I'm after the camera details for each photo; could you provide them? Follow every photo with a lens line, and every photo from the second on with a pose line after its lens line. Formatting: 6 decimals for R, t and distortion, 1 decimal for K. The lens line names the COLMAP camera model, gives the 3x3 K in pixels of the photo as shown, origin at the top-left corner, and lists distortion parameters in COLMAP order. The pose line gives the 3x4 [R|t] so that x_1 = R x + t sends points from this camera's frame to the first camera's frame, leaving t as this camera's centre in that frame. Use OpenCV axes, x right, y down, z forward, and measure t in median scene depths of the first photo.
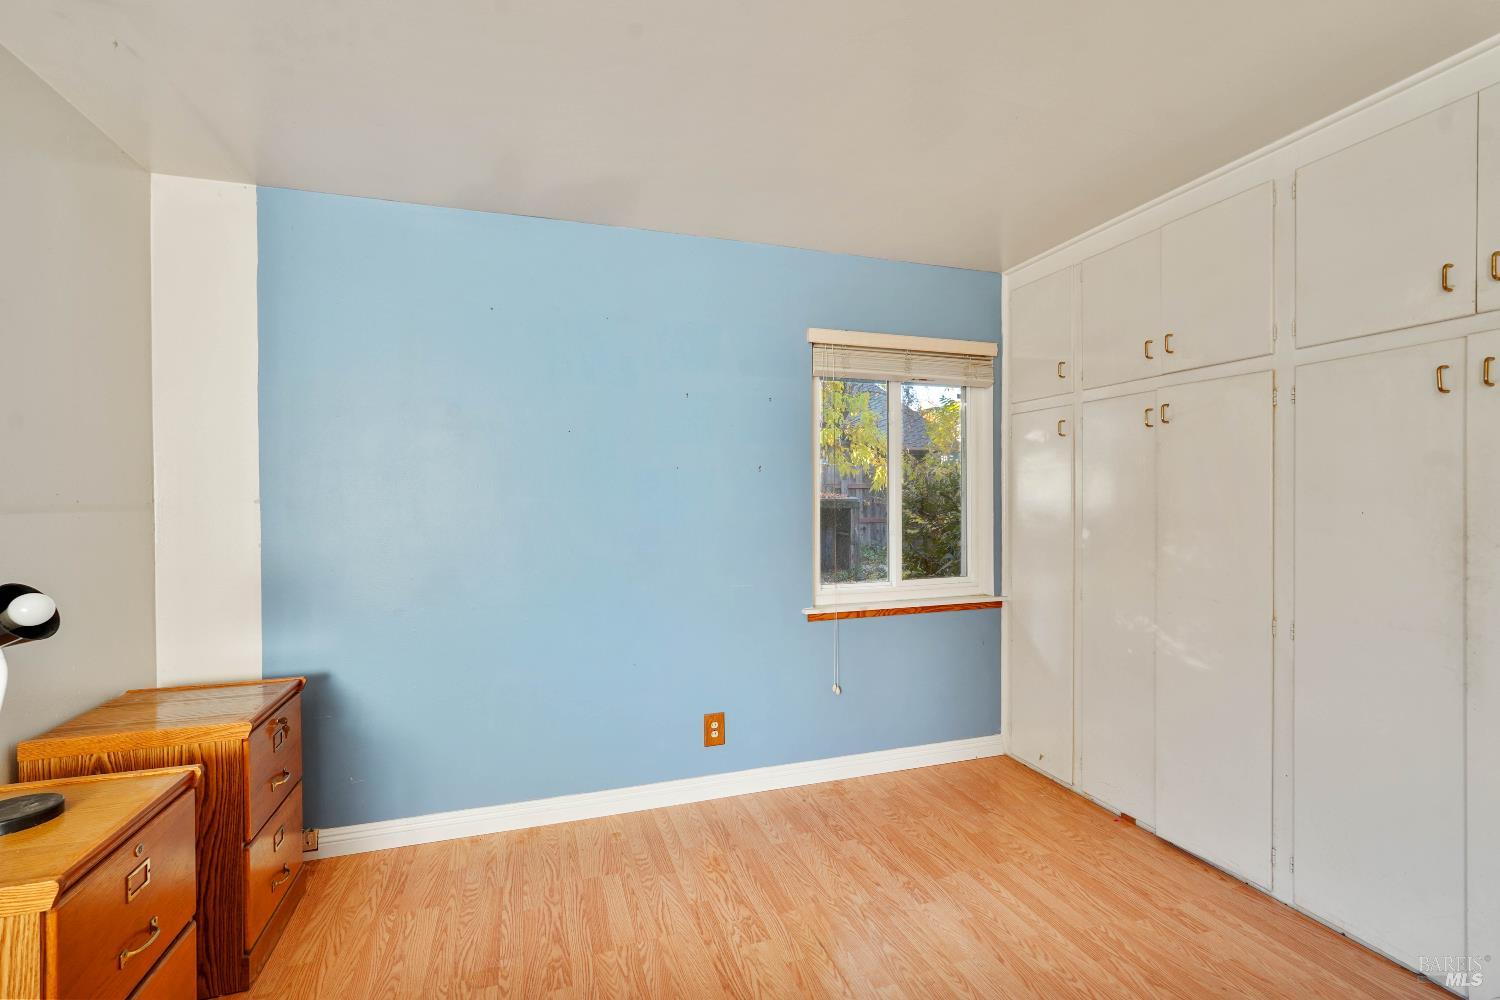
lens RADIAL K [[671.8, 0, 751.4], [0, 671.8, 501.4], [0, 0, 1]] dist [-0.011929, 0.006131]
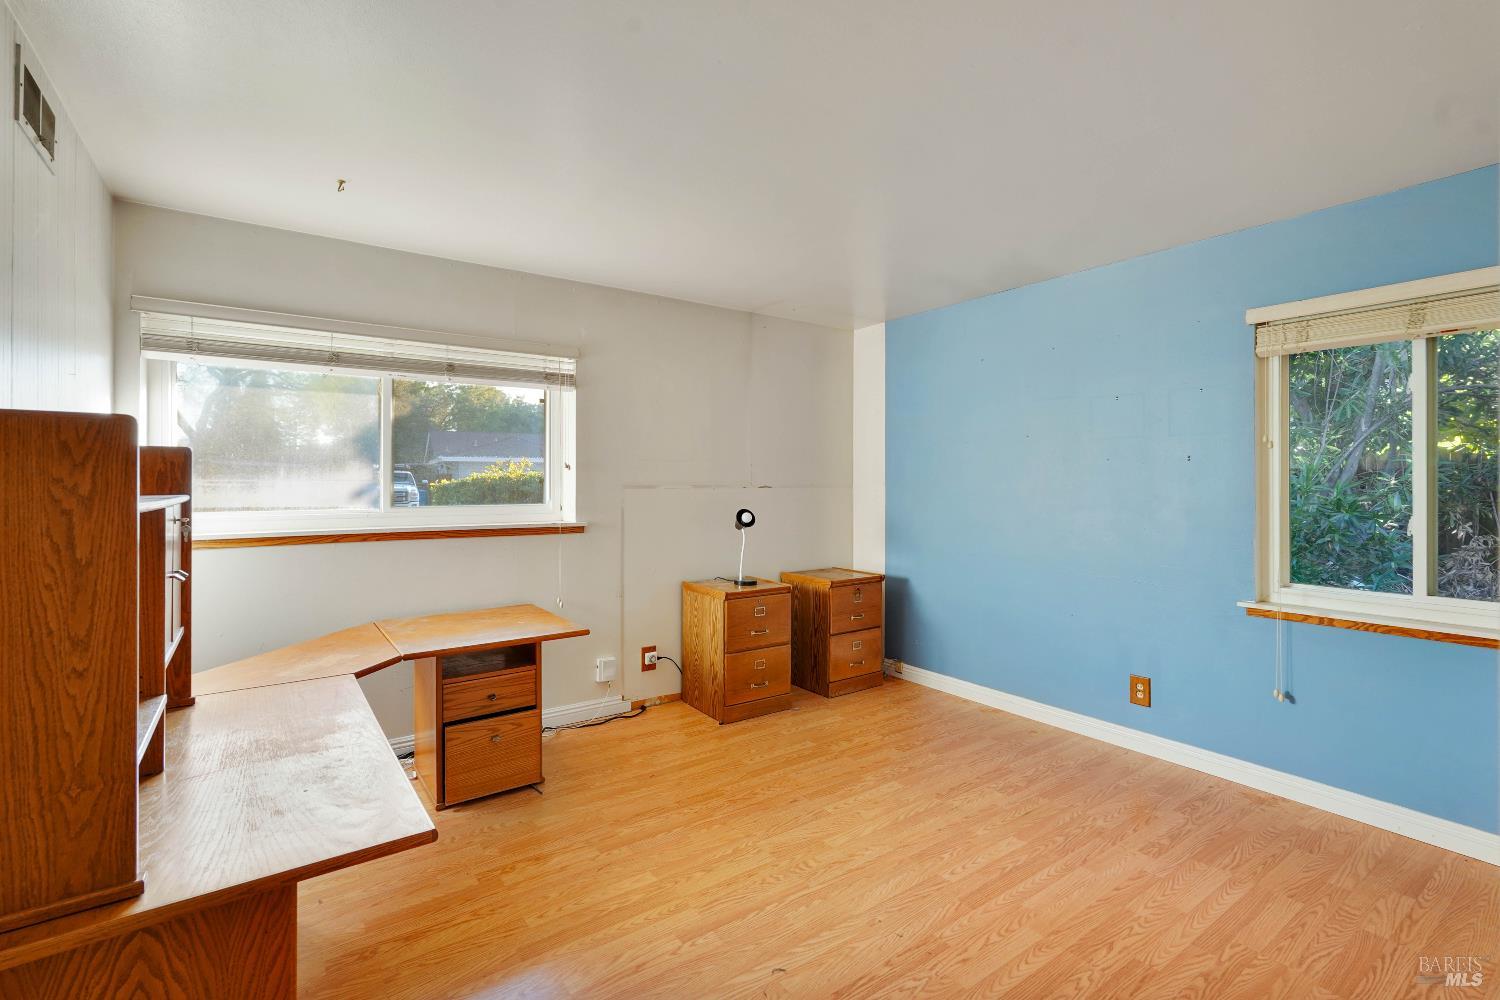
lens RADIAL K [[671.8, 0, 719.5], [0, 671.8, 484.9], [0, 0, 1]] dist [-0.011929, 0.006131]
pose [[0.263492, 0.013968, -0.964560, 0.893909], [-0.006342, 0.999899, 0.012747, -0.017479], [0.964641, 0.002758, 0.263554, 0.020948]]
